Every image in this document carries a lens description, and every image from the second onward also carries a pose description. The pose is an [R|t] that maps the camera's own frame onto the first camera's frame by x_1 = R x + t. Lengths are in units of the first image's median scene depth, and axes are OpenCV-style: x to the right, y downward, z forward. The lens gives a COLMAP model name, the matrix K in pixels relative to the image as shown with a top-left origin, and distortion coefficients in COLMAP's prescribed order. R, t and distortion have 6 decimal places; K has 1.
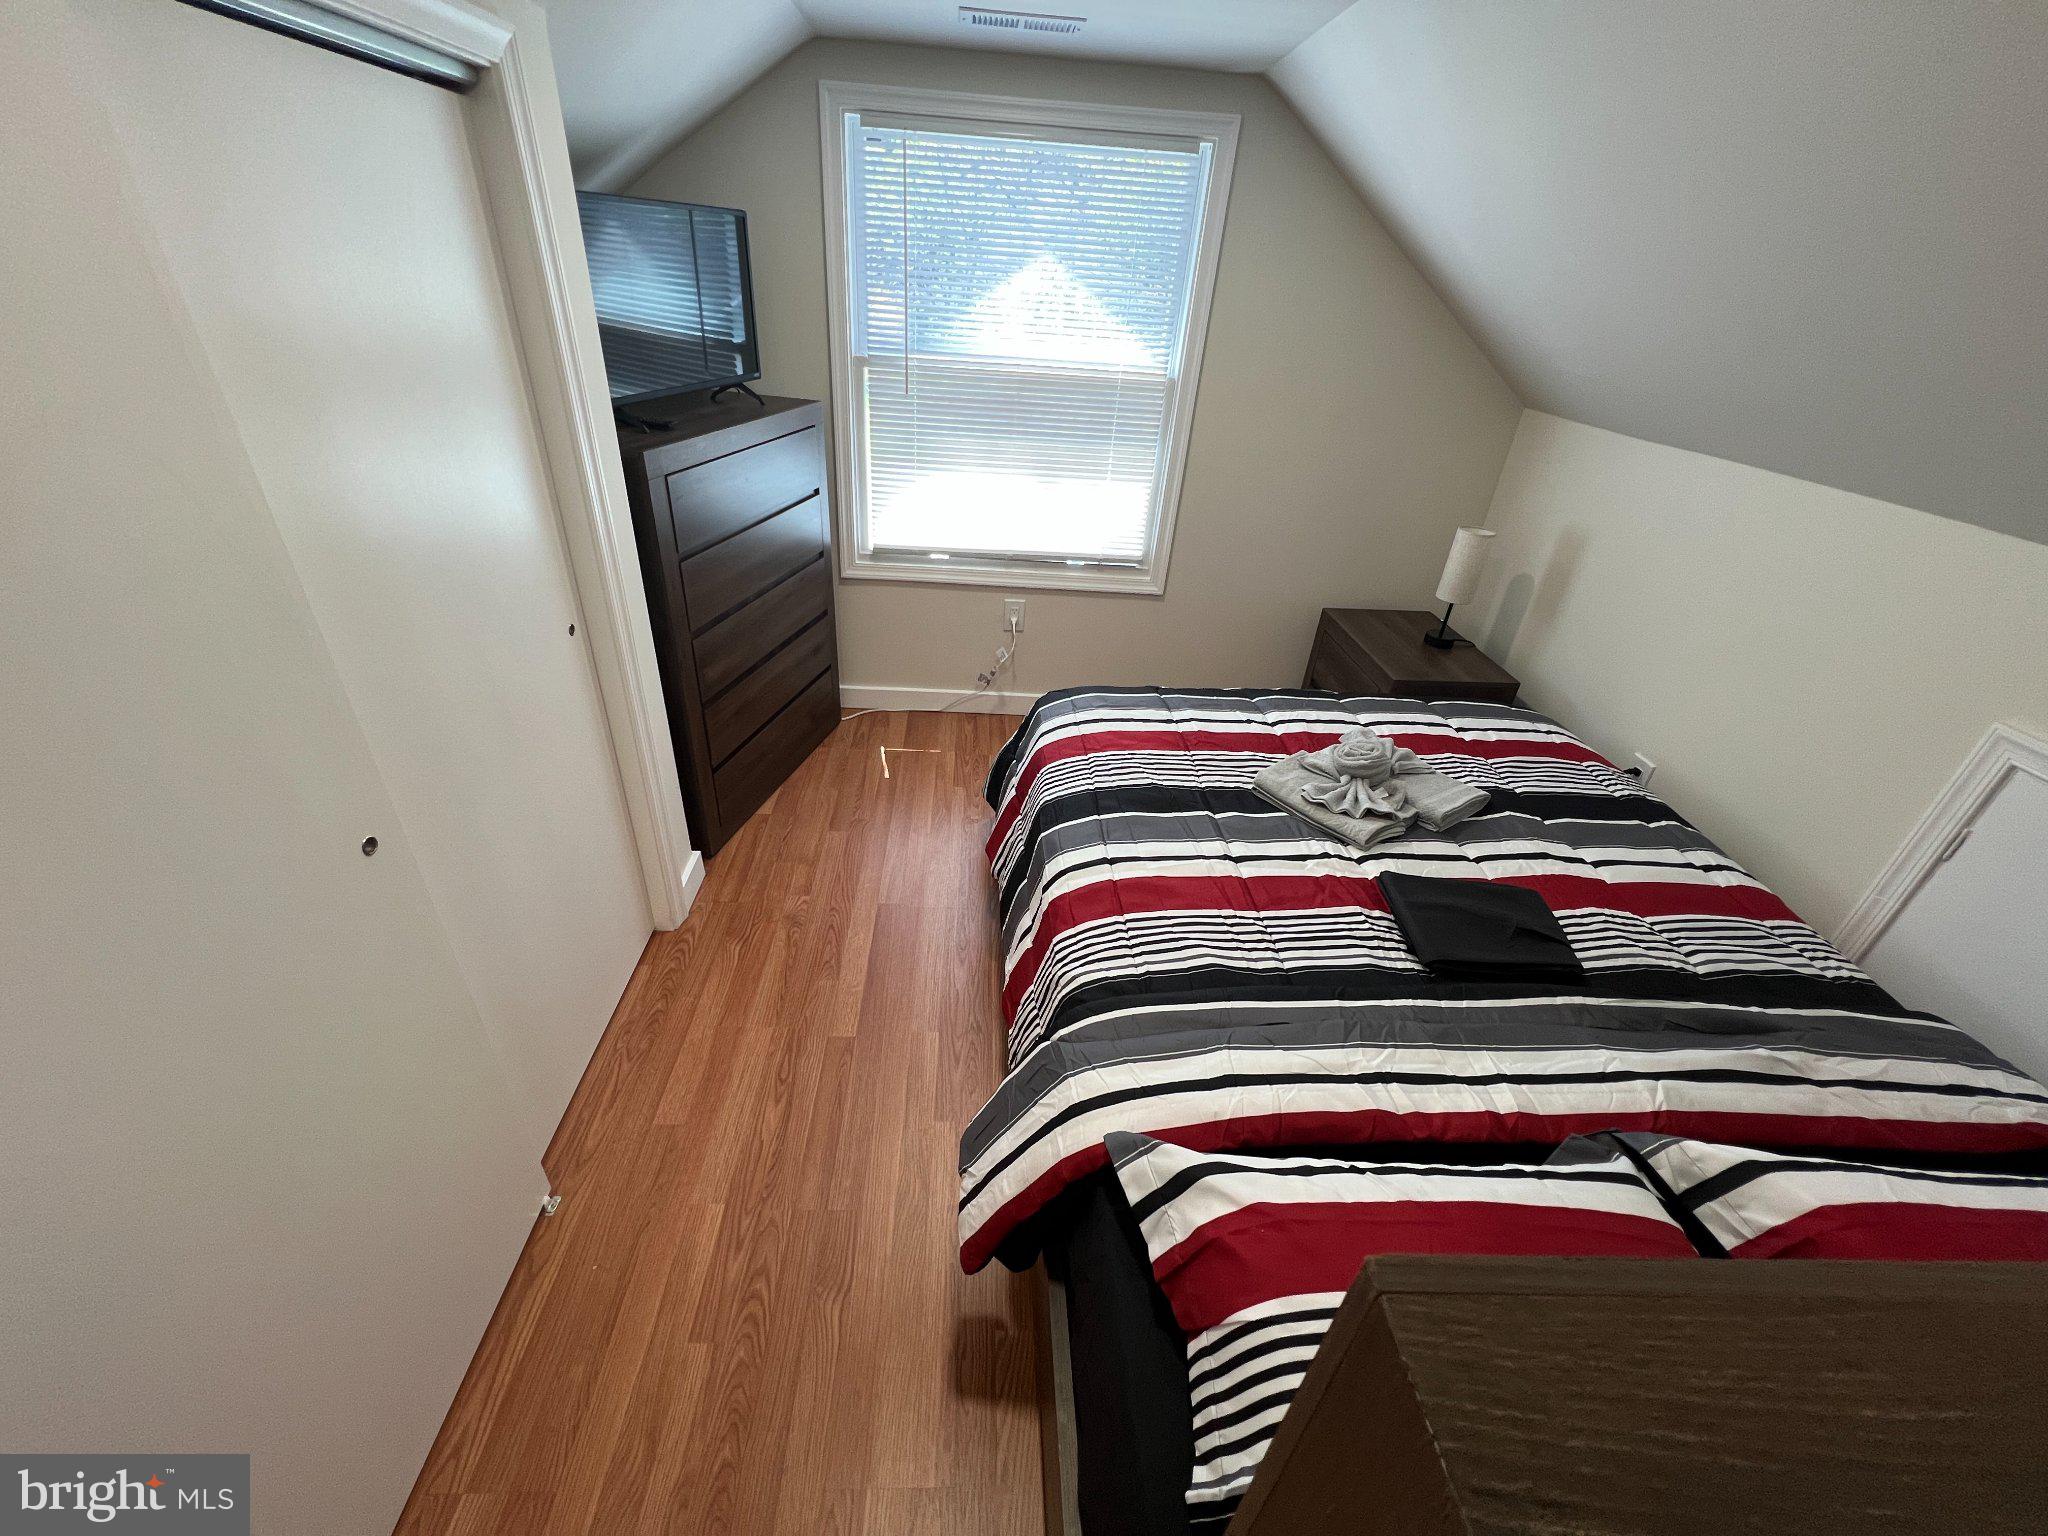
lens RADIAL K [[827.3, 0, 1018.1], [0, 827.3, 770.2], [0, 0, 1]] dist [-0.000301, -0.000289]
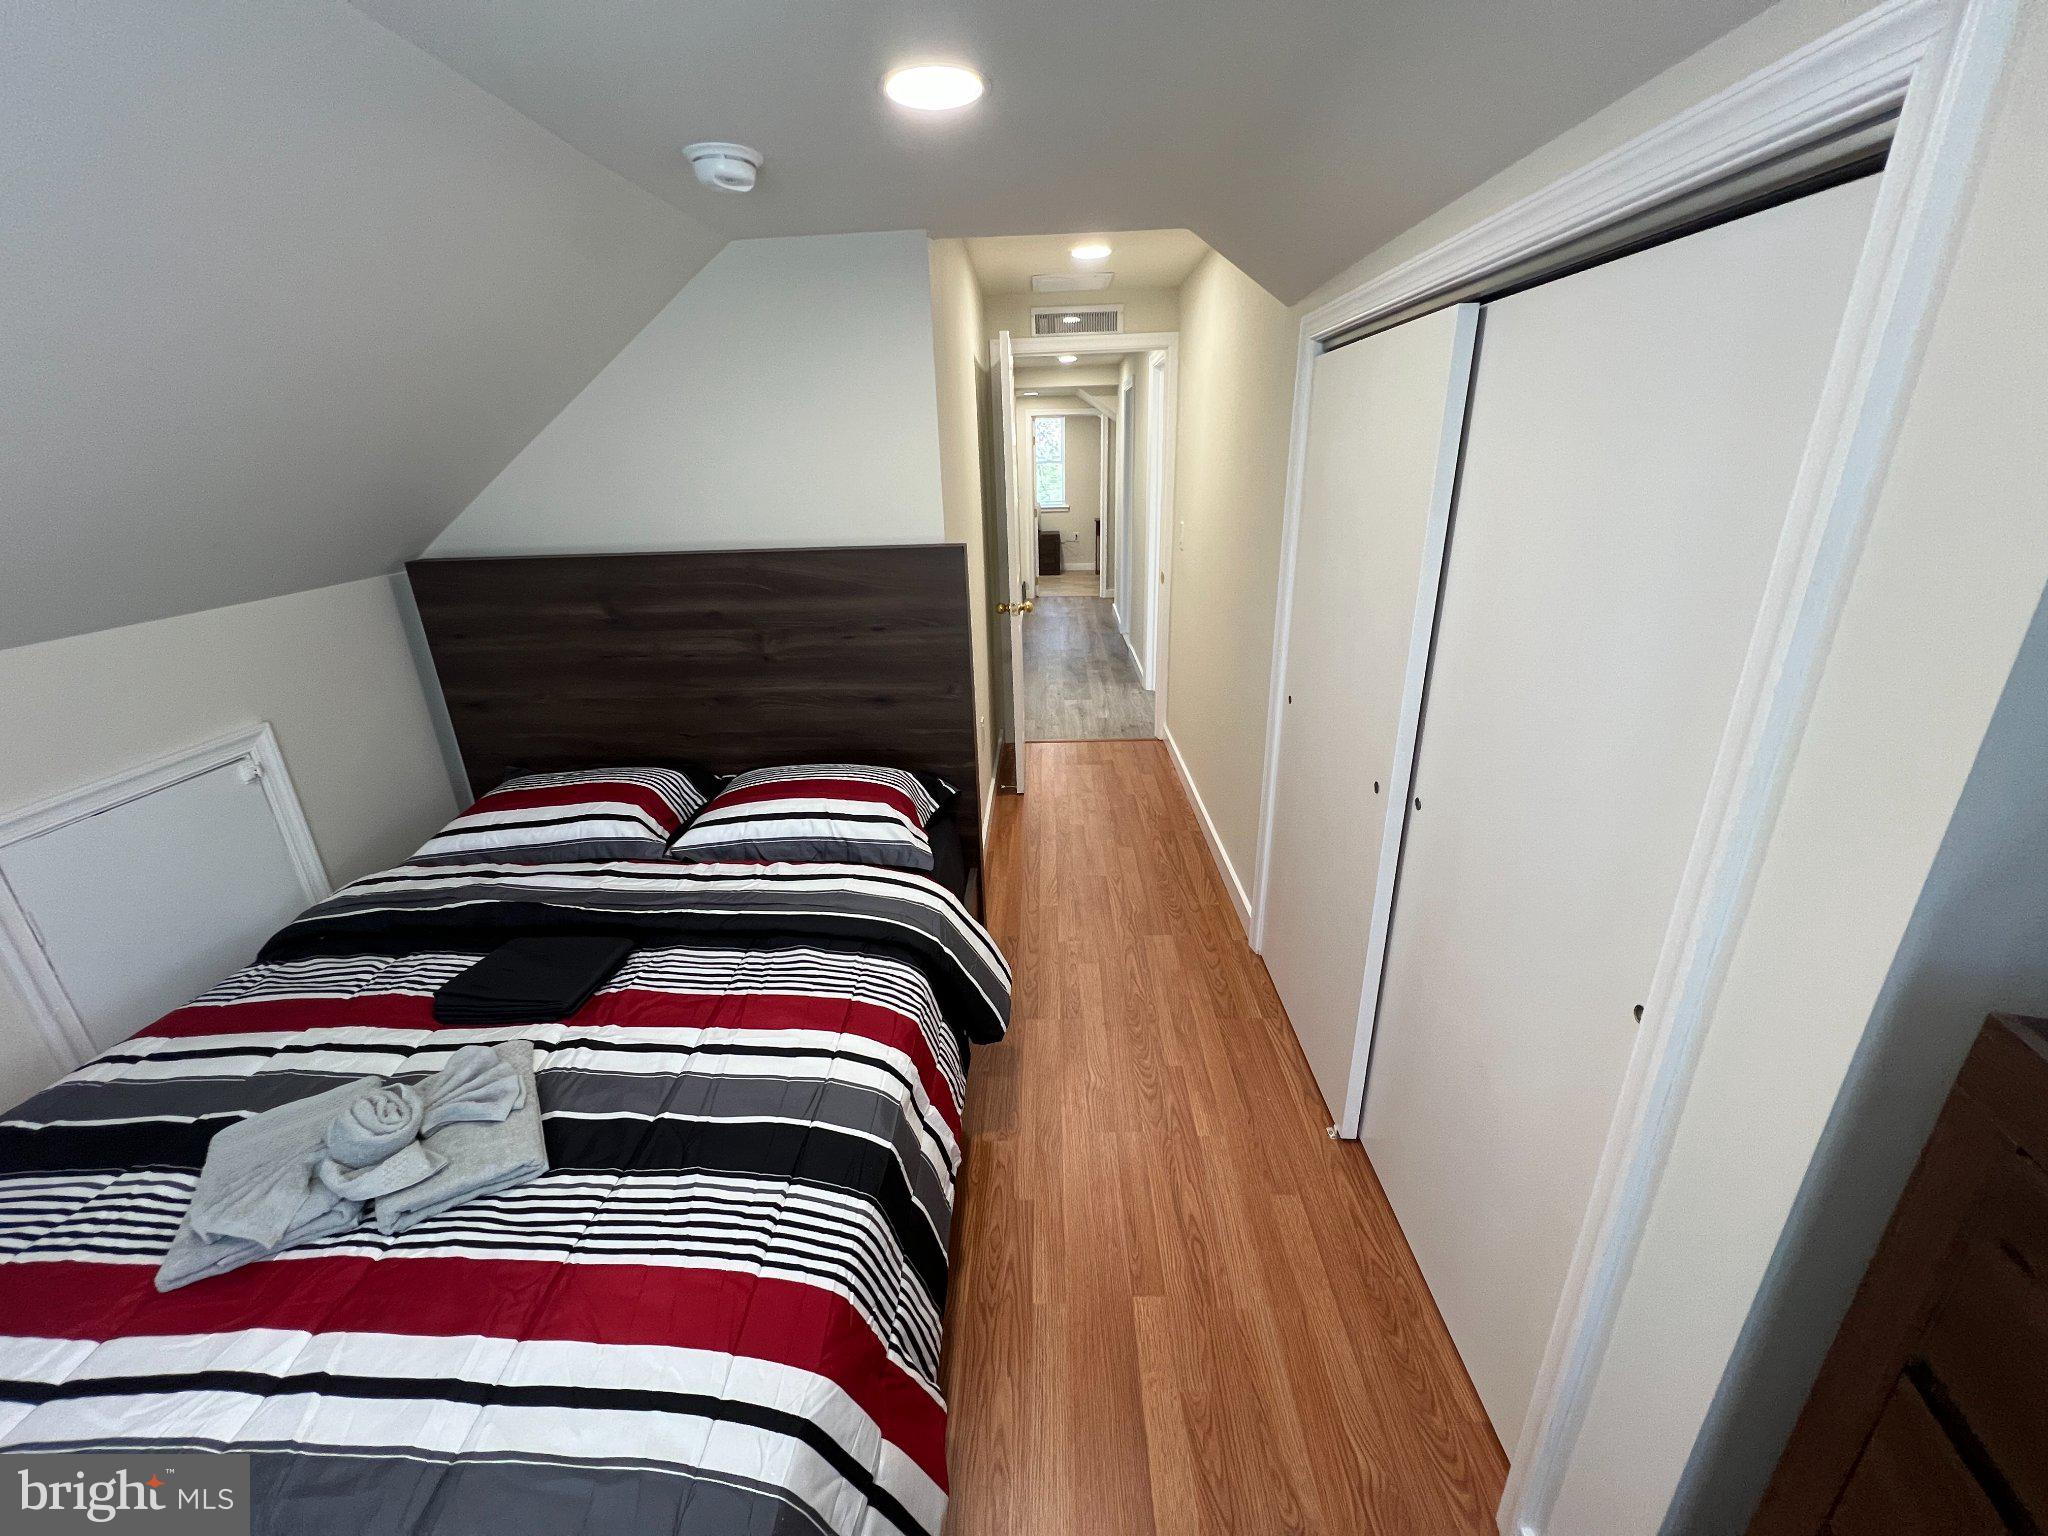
lens RADIAL K [[834.2, 0, 1013.8], [0, 834.2, 772.6], [0, 0, 1]] dist [0.000403, -0.000076]
pose [[-0.996950, -0.052510, 0.057743, -0.102544], [0.014021, 0.607309, 0.794342, -0.692043], [-0.076779, 0.792729, -0.604720, 1.145381]]
